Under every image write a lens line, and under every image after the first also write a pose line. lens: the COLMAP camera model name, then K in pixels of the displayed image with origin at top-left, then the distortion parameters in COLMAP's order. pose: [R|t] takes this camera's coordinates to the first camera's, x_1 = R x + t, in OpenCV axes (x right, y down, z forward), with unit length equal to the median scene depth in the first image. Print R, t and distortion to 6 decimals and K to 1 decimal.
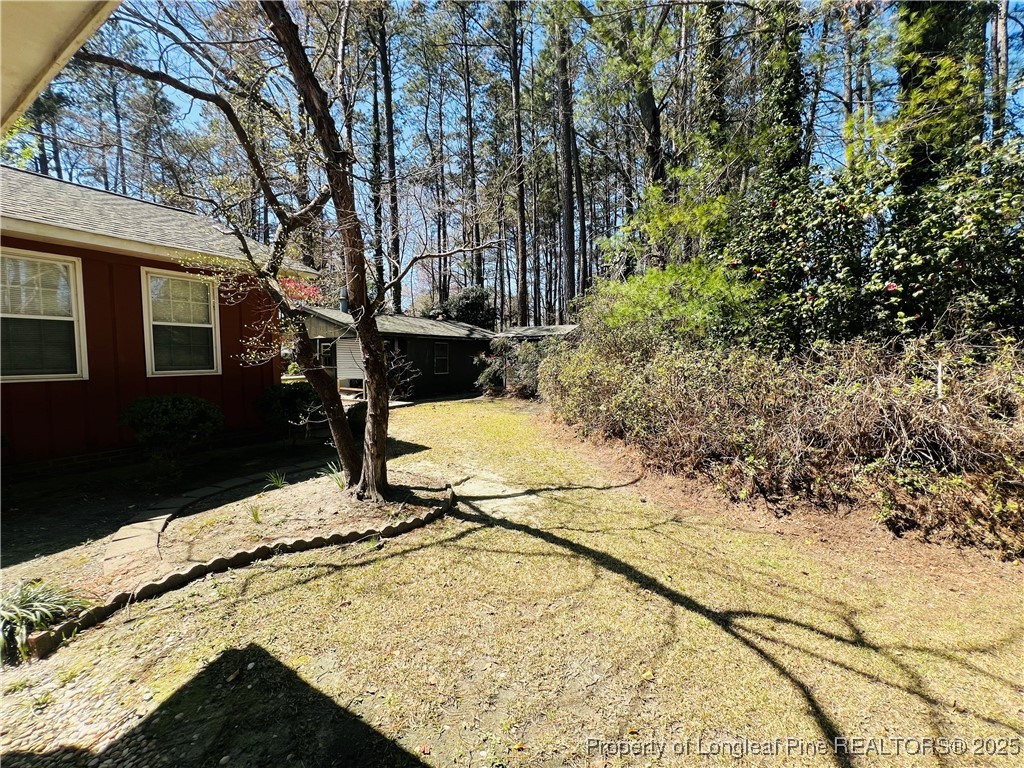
lens RADIAL K [[411.3, 0, 512.5], [0, 411.3, 383.8], [0, 0, 1]] dist [0.003885, 0.000187]
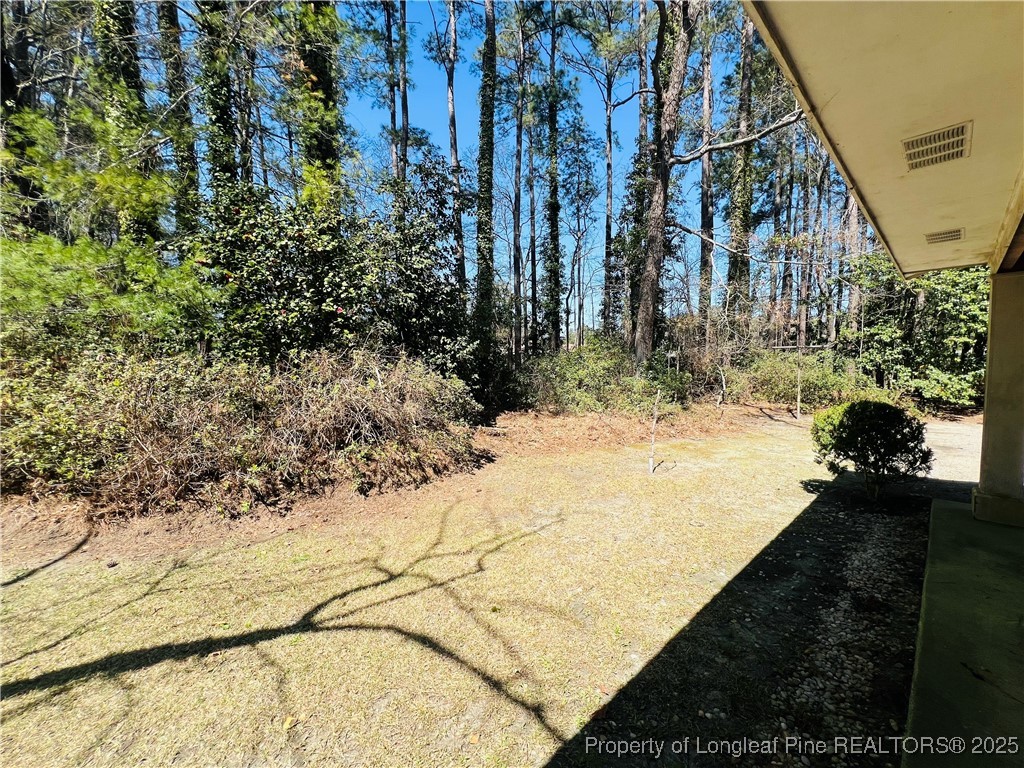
lens RADIAL K [[411.3, 0, 512.0], [0, 411.3, 381.5], [0, 0, 1]] dist [0.003885, 0.000187]
pose [[0.297863, -0.051401, 0.953224, -0.178504], [0.064671, 0.997342, 0.033571, -0.019746], [-0.952415, 0.051646, 0.300395, 0.113285]]
